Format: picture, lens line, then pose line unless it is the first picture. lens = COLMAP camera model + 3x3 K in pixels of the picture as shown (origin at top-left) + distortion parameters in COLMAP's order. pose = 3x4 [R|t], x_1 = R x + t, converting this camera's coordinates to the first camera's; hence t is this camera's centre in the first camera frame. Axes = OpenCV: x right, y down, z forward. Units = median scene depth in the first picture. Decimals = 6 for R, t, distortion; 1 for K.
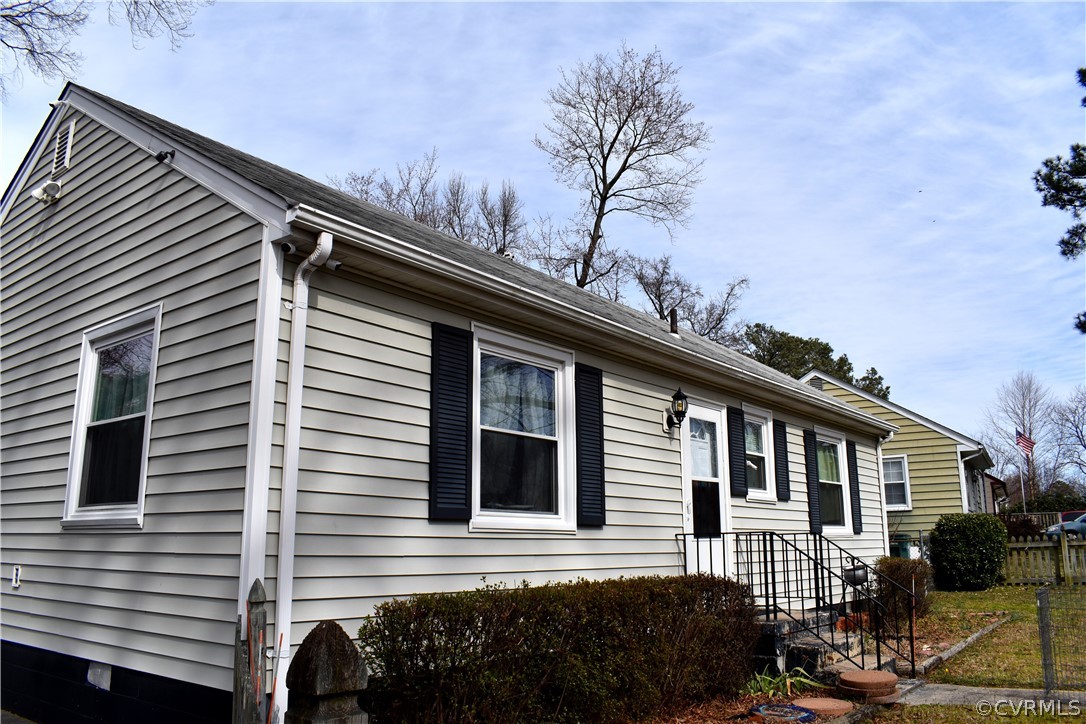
lens RADIAL K [[843.0, 0, 543.0], [0, 843.0, 362.0], [0, 0, 1]] dist [-0.097454, 0.005706]
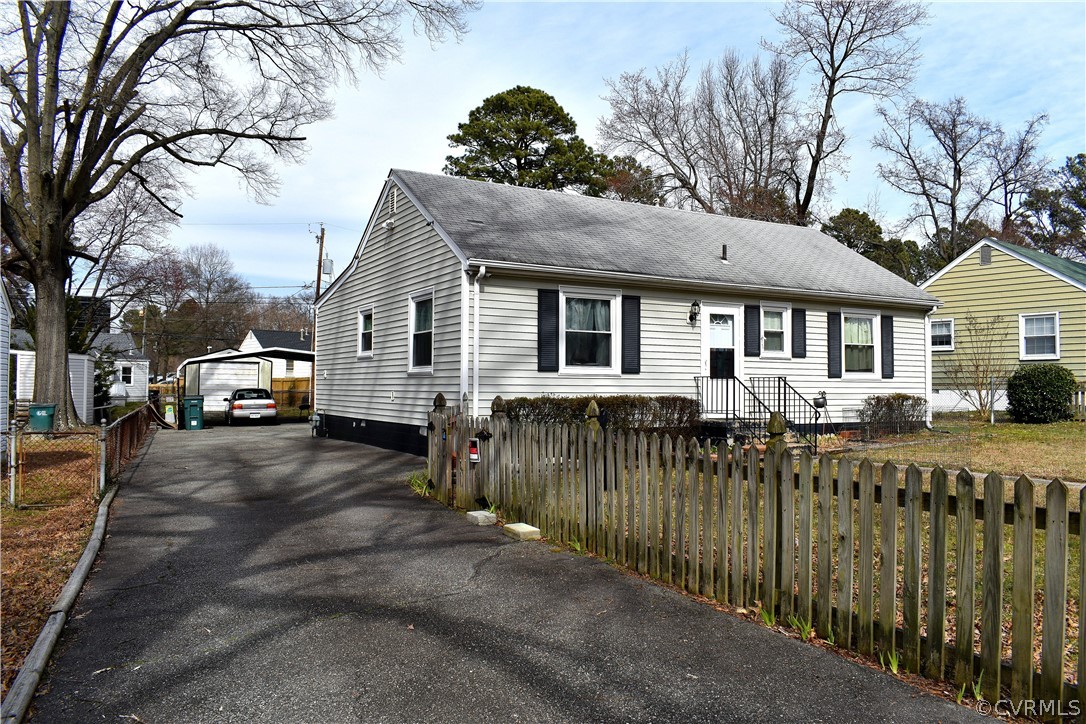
lens RADIAL K [[843.0, 0, 543.0], [0, 843.0, 362.0], [0, 0, 1]] dist [-0.097454, 0.005706]
pose [[0.920729, -0.001585, -0.390199, 0.655761], [0.074597, 0.982263, 0.172031, -0.203913], [0.383005, -0.187501, 0.904517, -0.959050]]
